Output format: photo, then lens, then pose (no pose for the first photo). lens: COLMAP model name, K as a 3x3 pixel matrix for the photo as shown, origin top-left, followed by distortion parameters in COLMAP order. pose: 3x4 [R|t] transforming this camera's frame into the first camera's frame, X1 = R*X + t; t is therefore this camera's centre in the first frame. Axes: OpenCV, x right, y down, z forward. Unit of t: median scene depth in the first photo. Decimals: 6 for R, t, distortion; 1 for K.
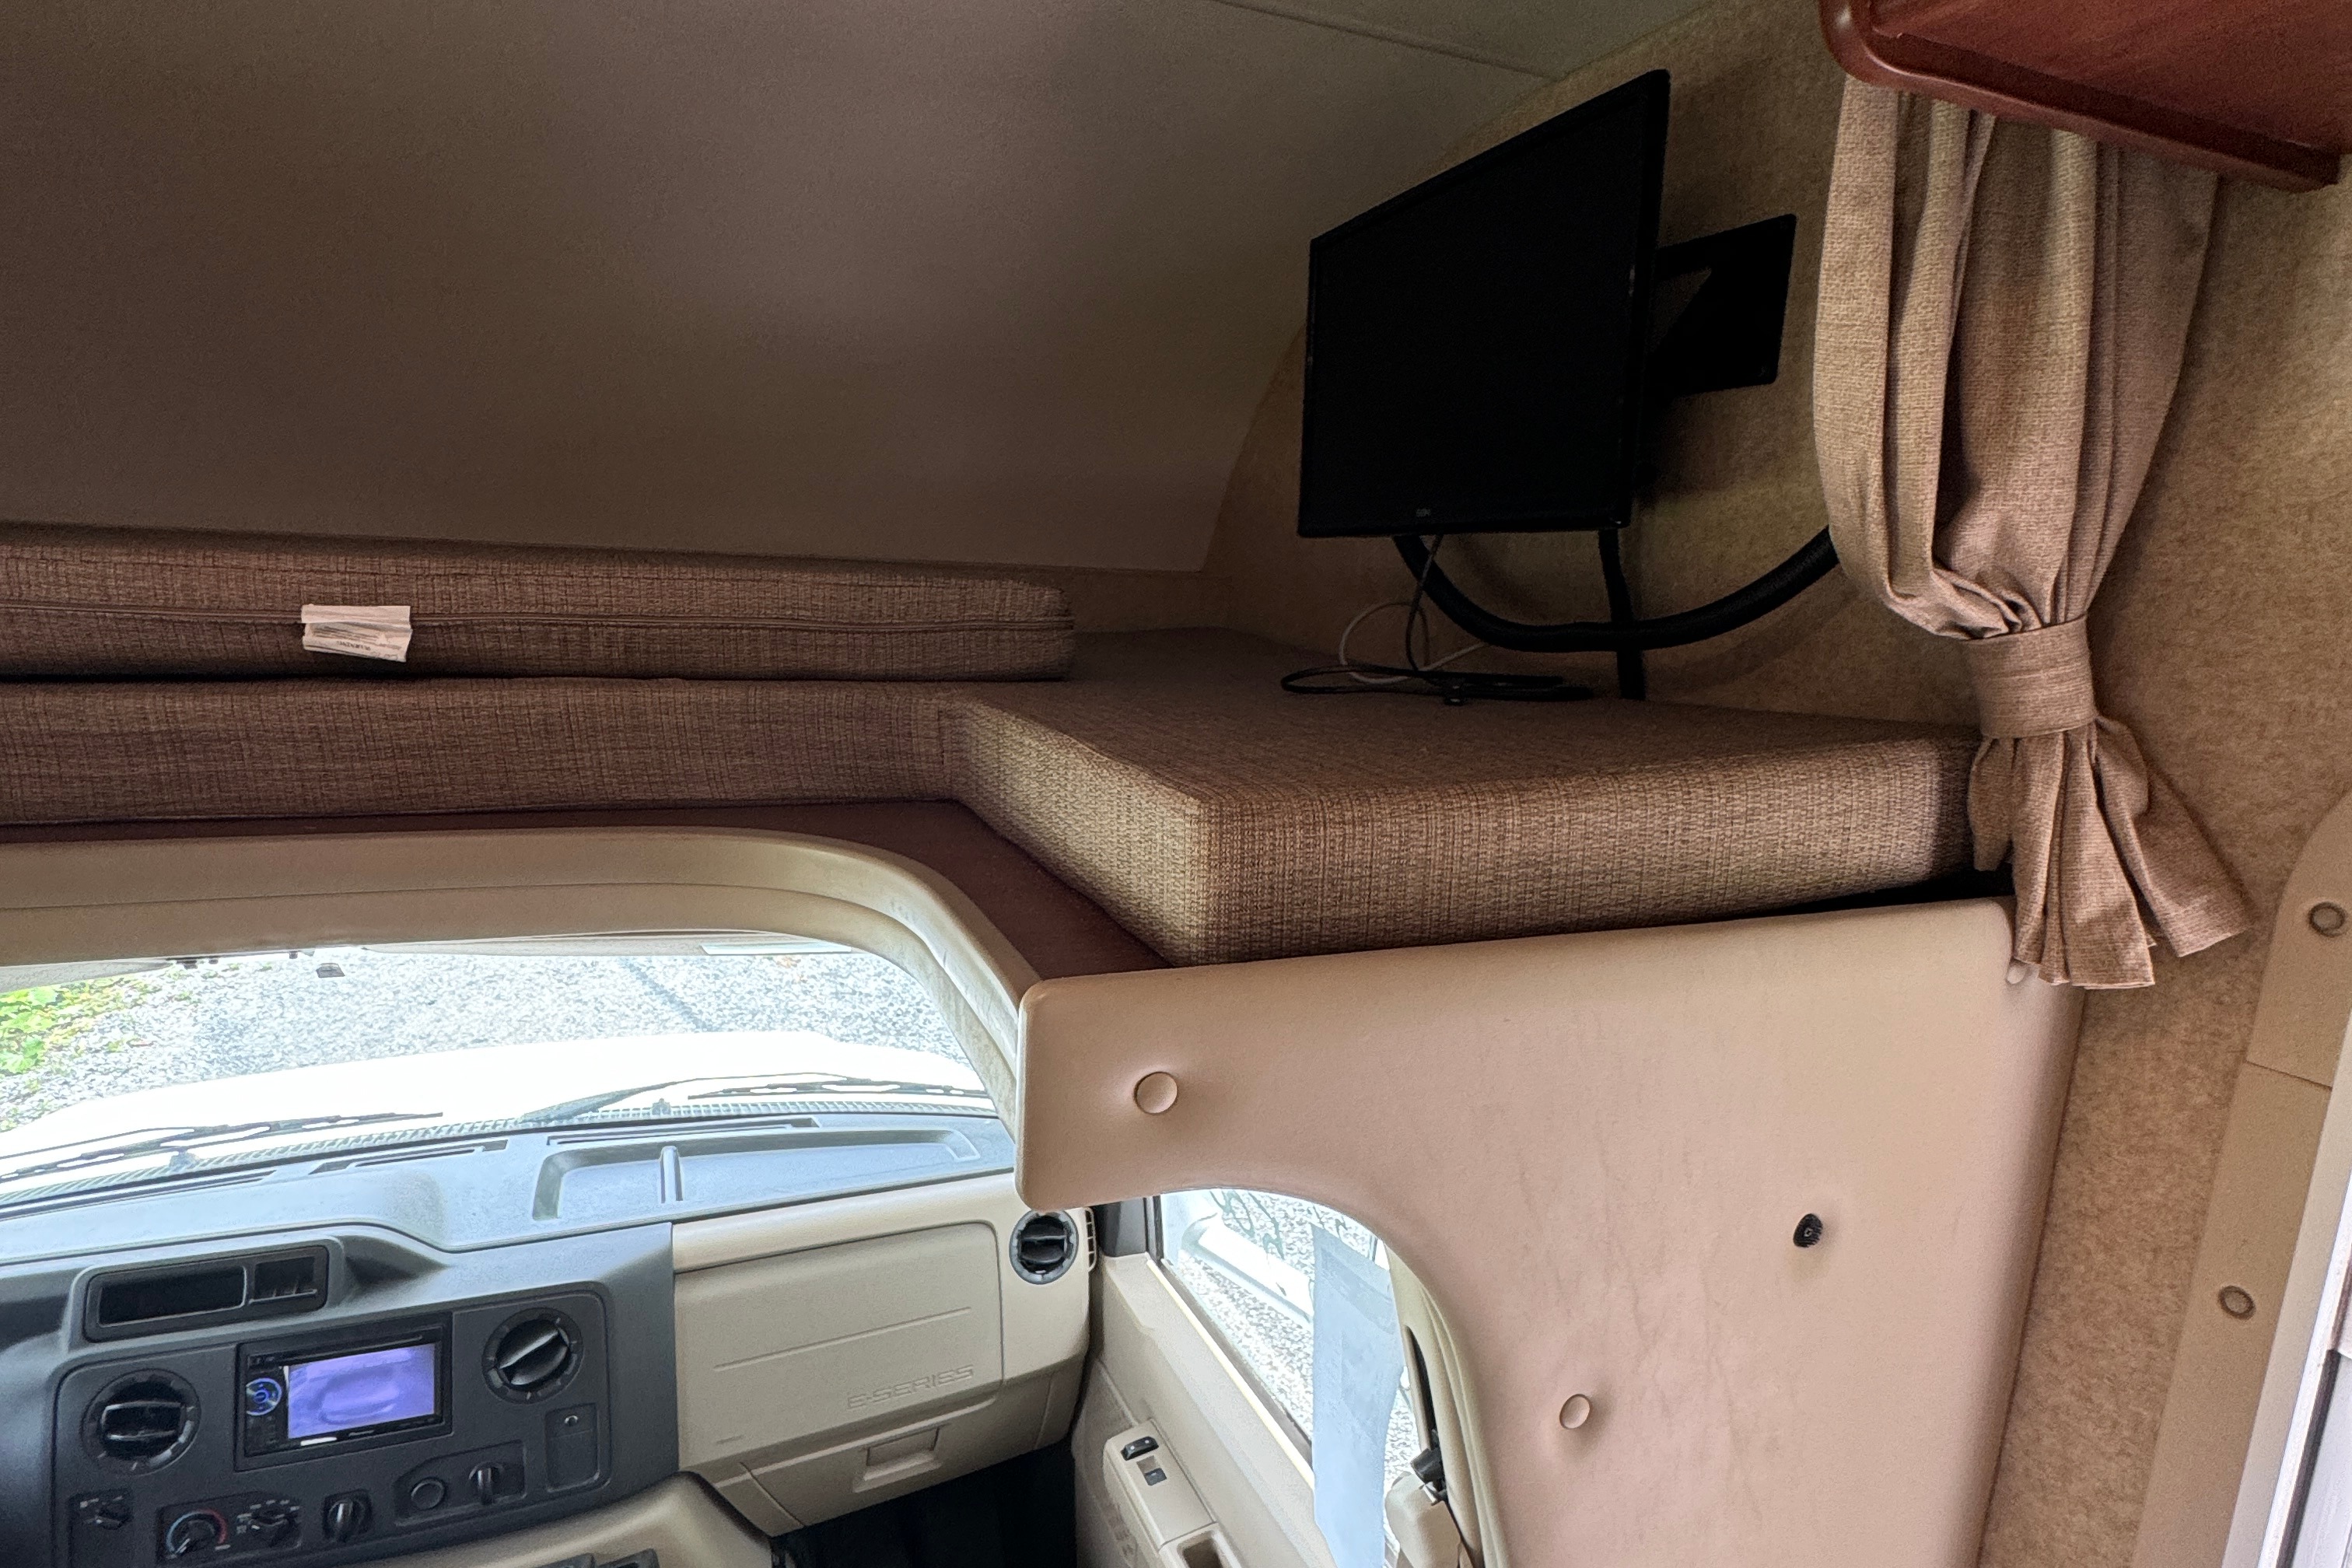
lens RADIAL K [[1258.2, 0, 1173.0], [0, 1258.2, 788.9], [0, 0, 1]] dist [-0.002958, -0.000238]
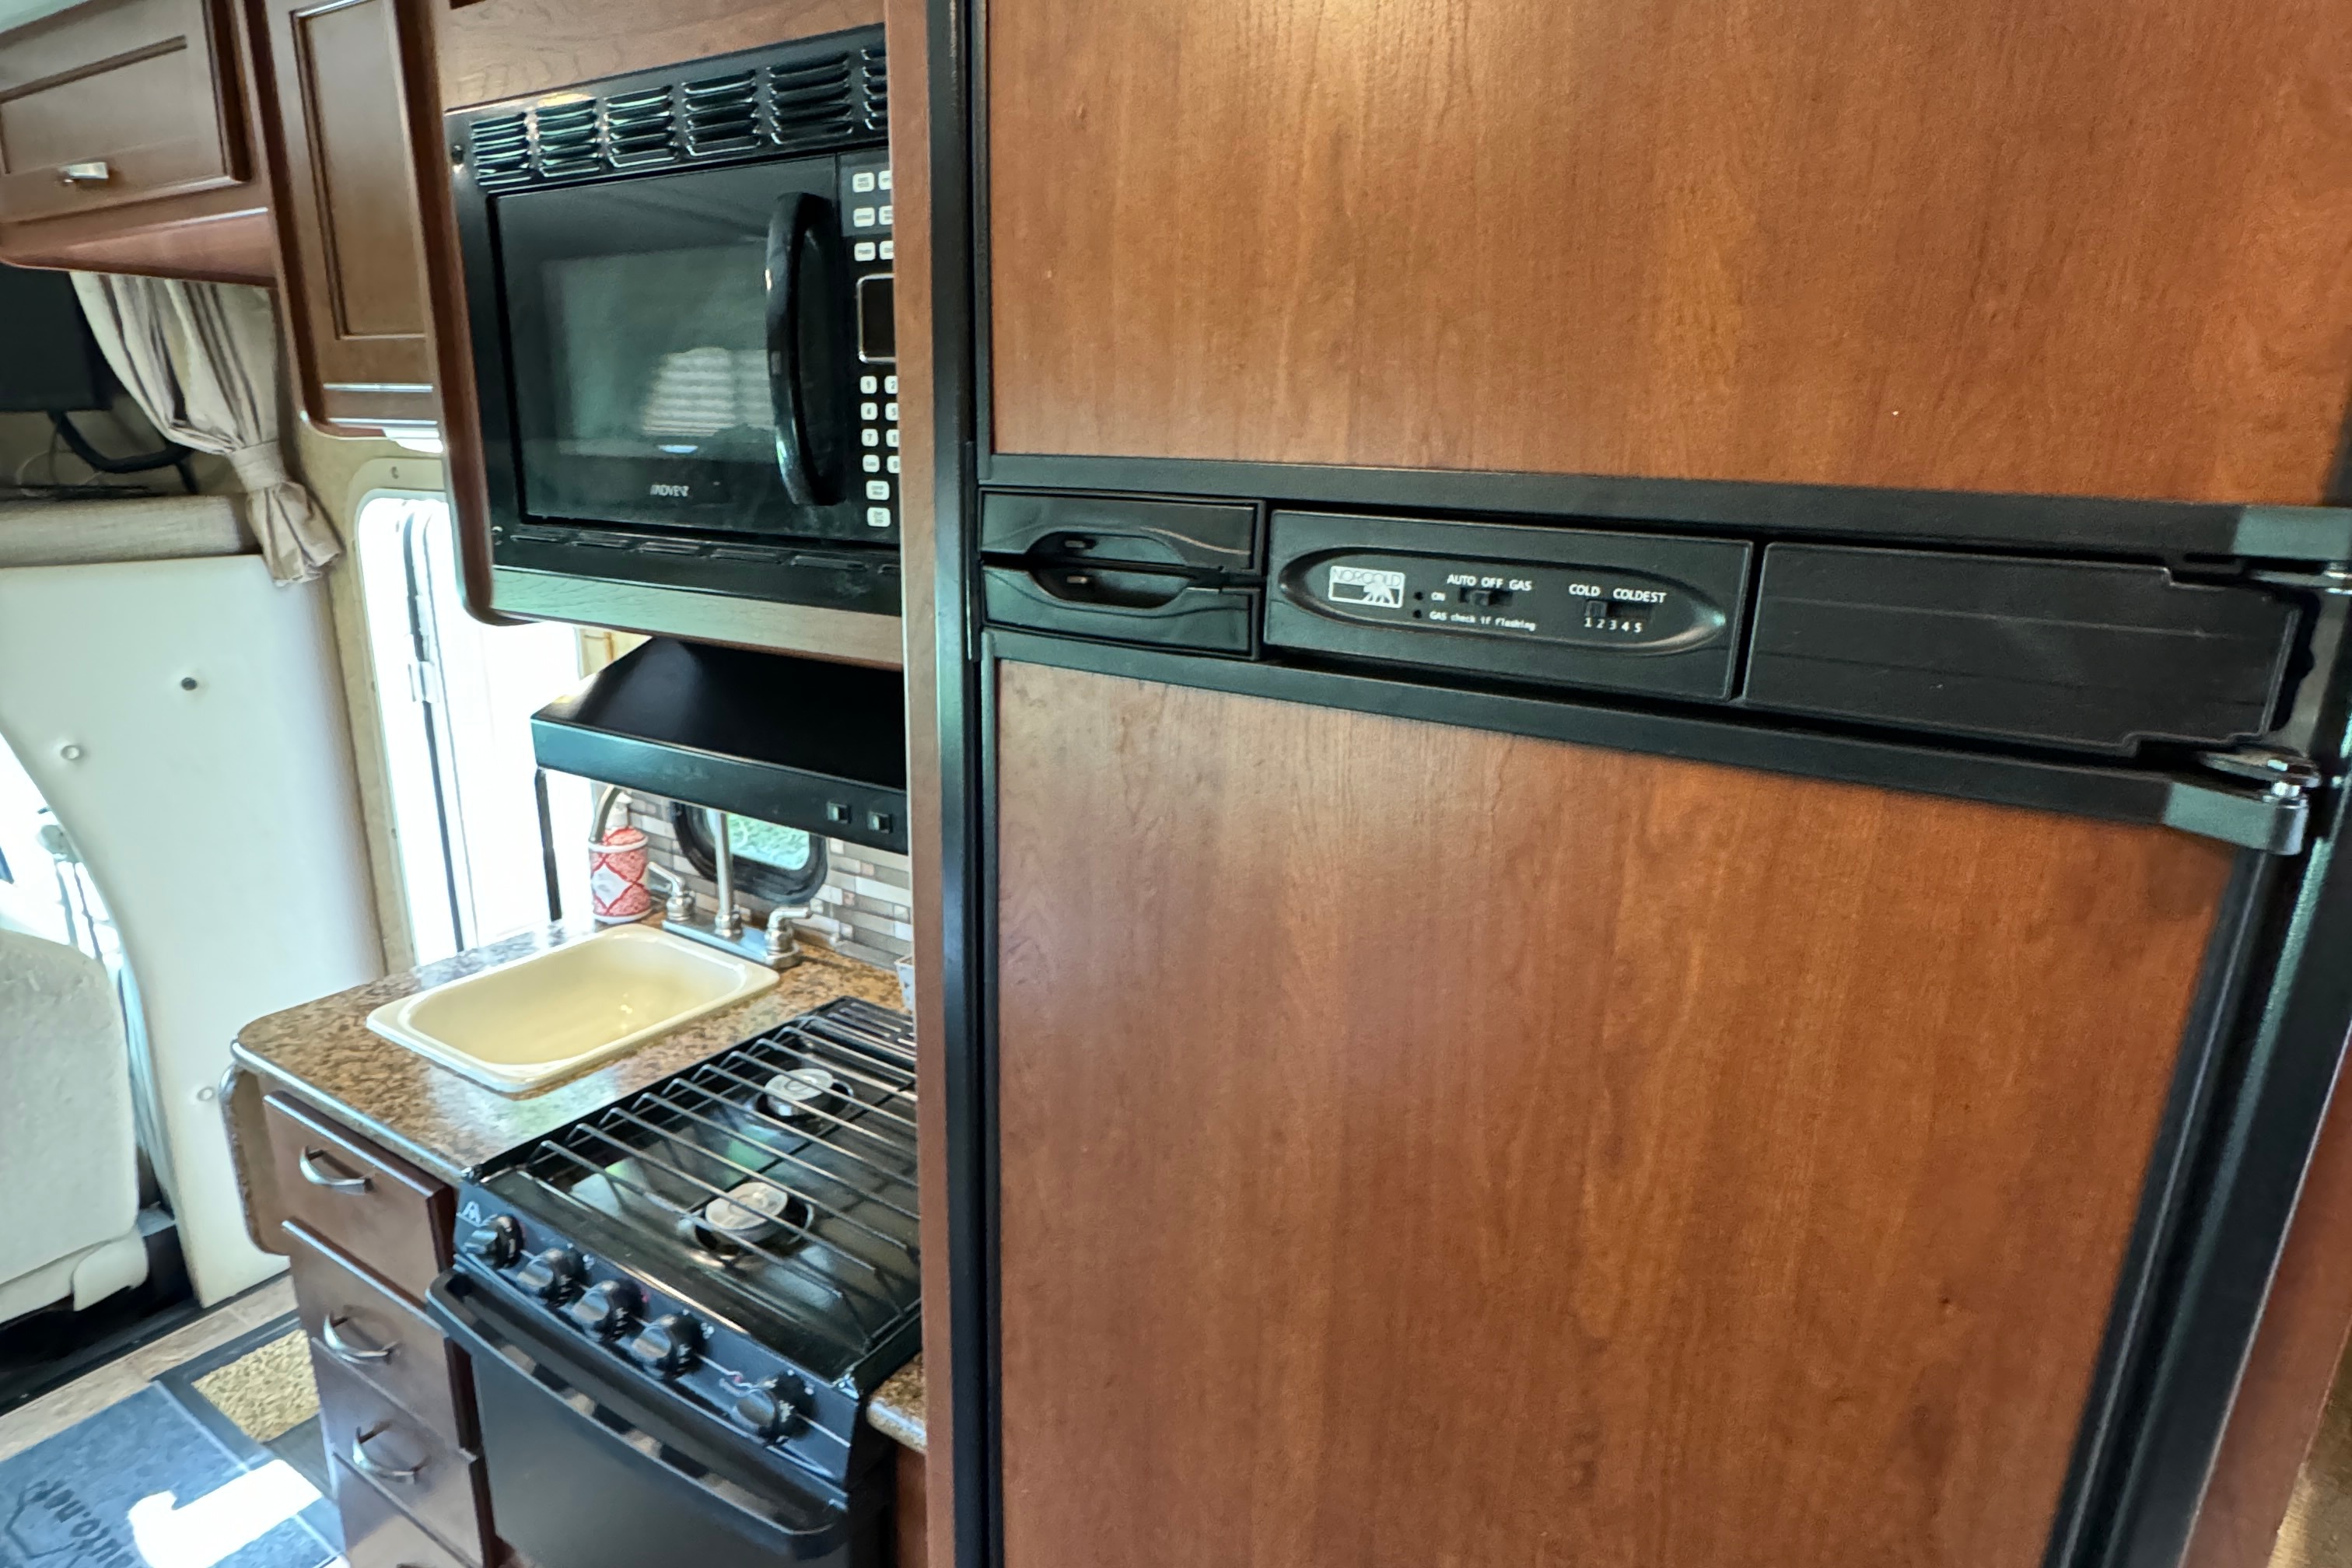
lens RADIAL K [[1258.2, 0, 1173.0], [0, 1258.2, 788.9], [0, 0, 1]] dist [-0.002958, -0.000238]
pose [[0.812076, -0.184819, 0.553512, 0.410806], [0.122192, 0.981349, 0.148403, 0.258597], [-0.570616, -0.052880, 0.819513, -1.429123]]
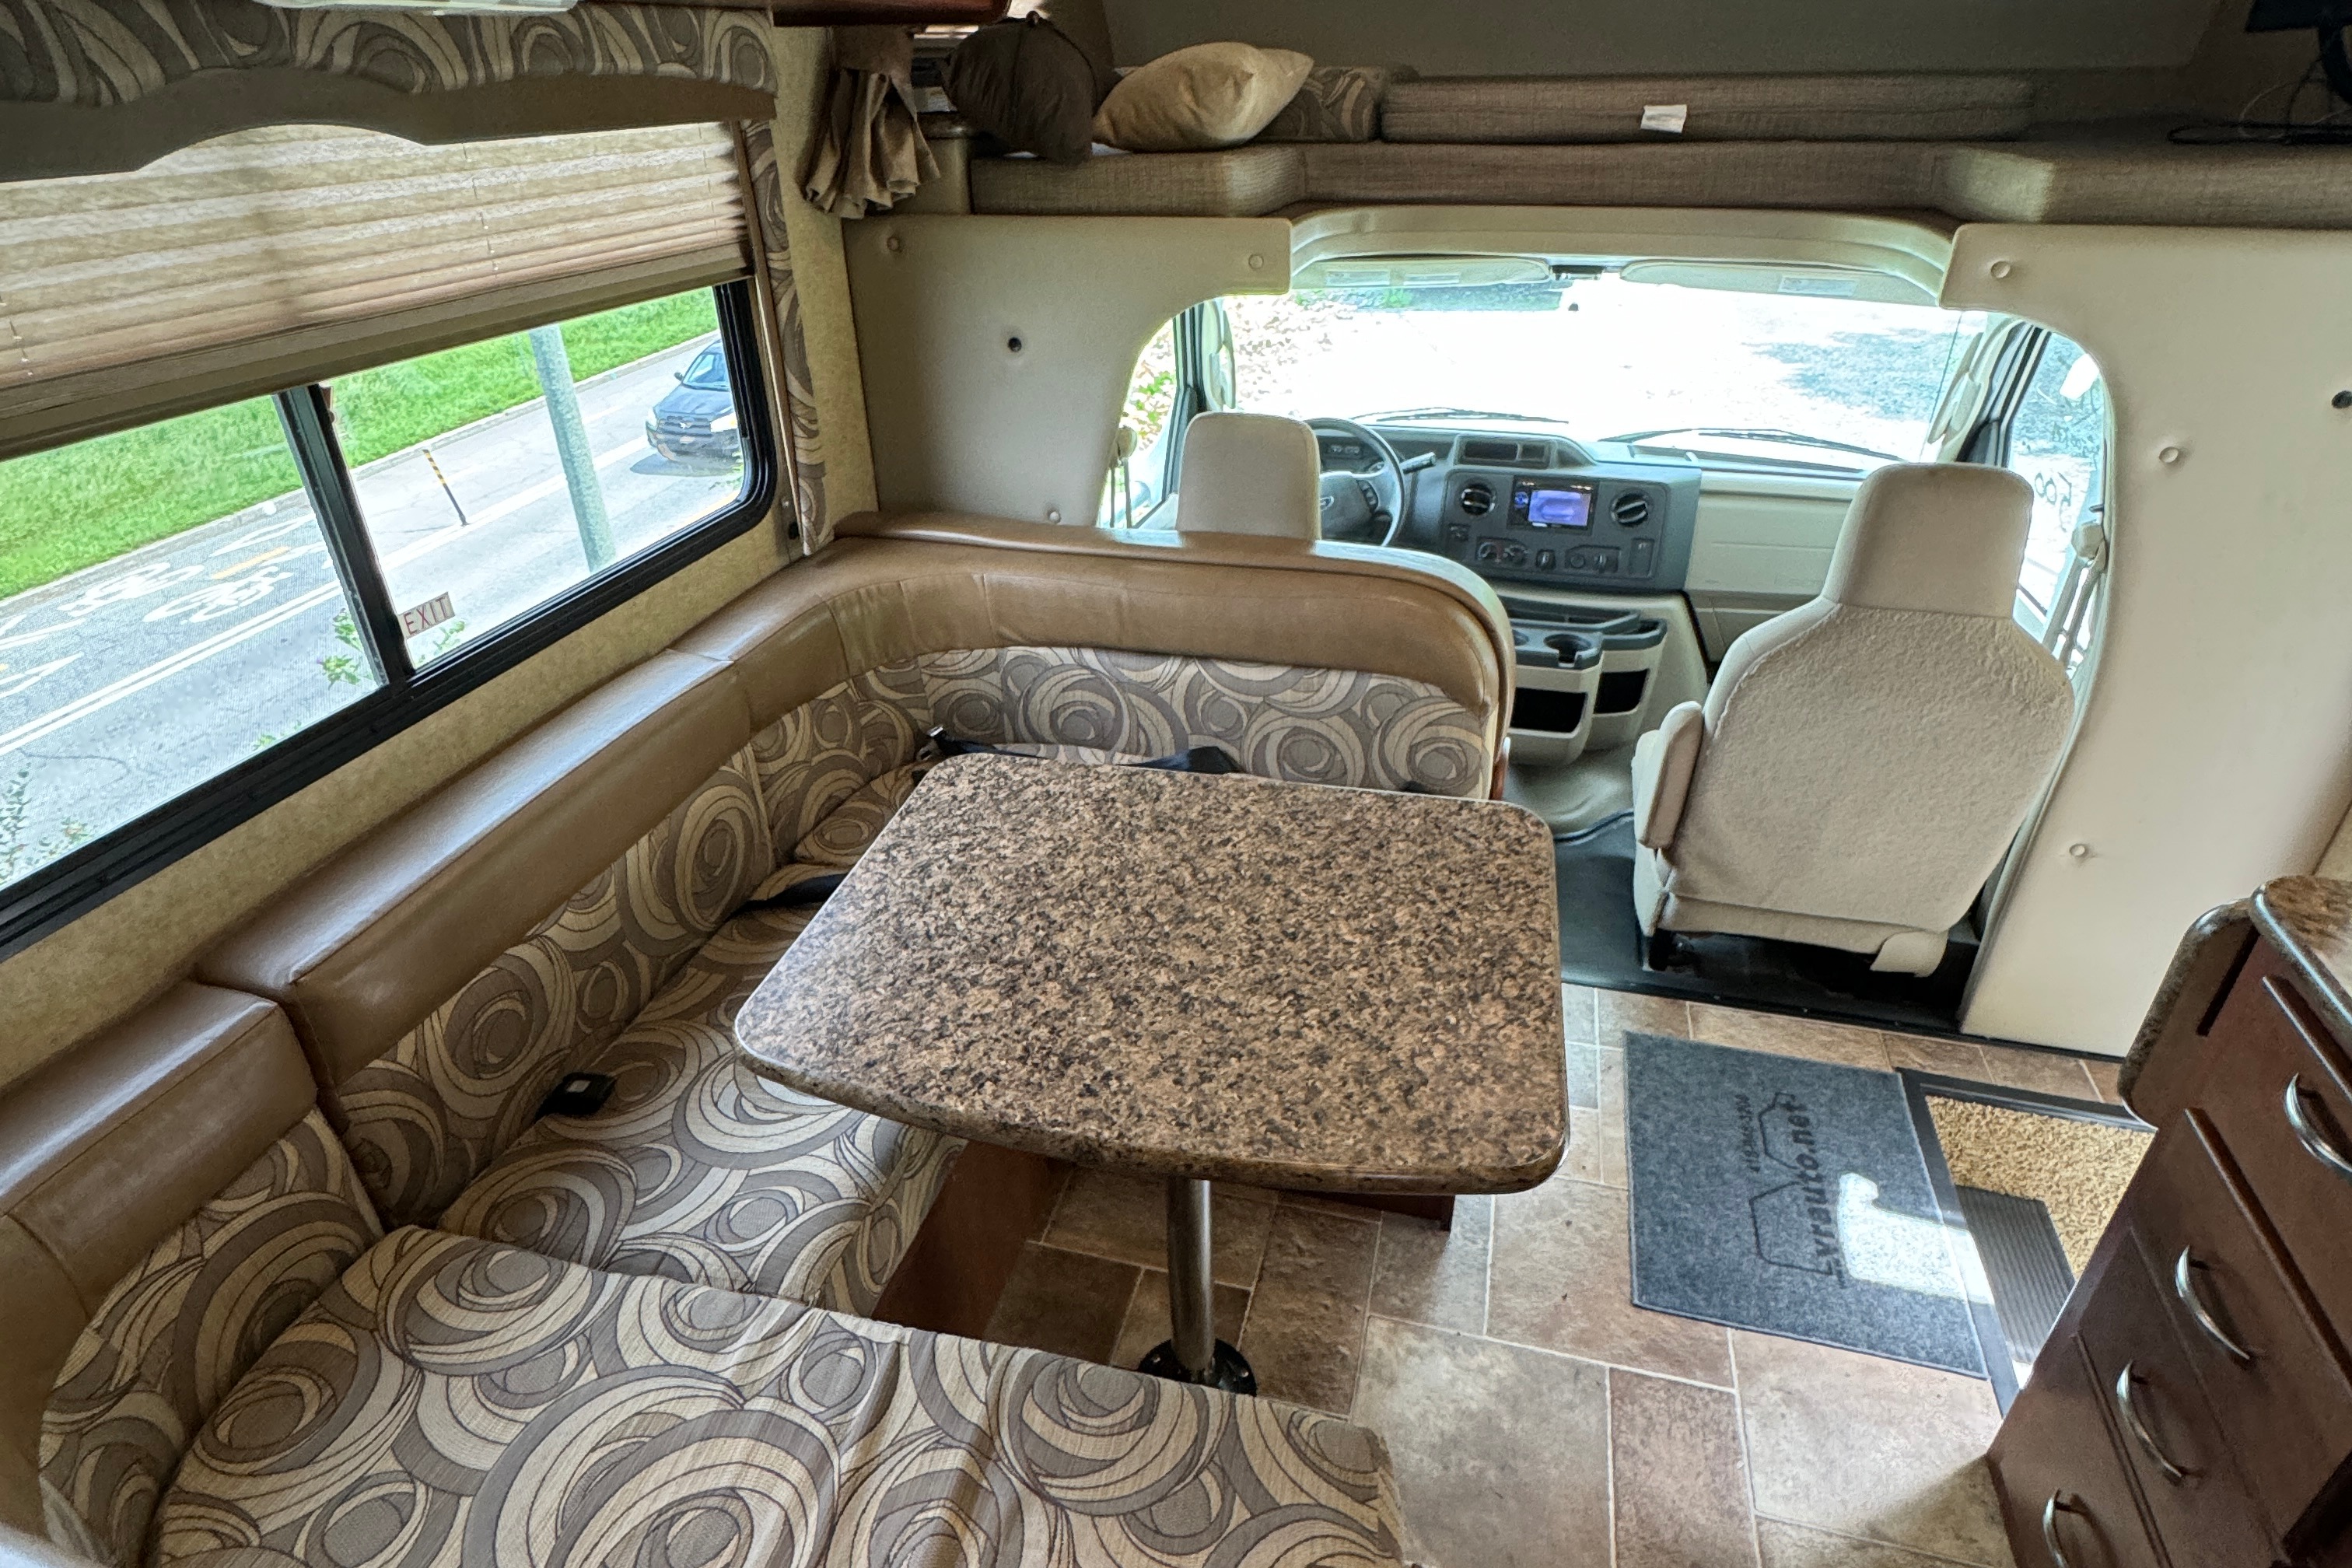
lens RADIAL K [[1258.2, 0, 1173.0], [0, 1258.2, 788.9], [0, 0, 1]] dist [-0.002958, -0.000238]
pose [[0.787541, 0.255017, -0.561021, 0.183820], [-0.060531, 0.937970, 0.341391, 0.219381], [0.613282, -0.234901, 0.754127, -1.168813]]
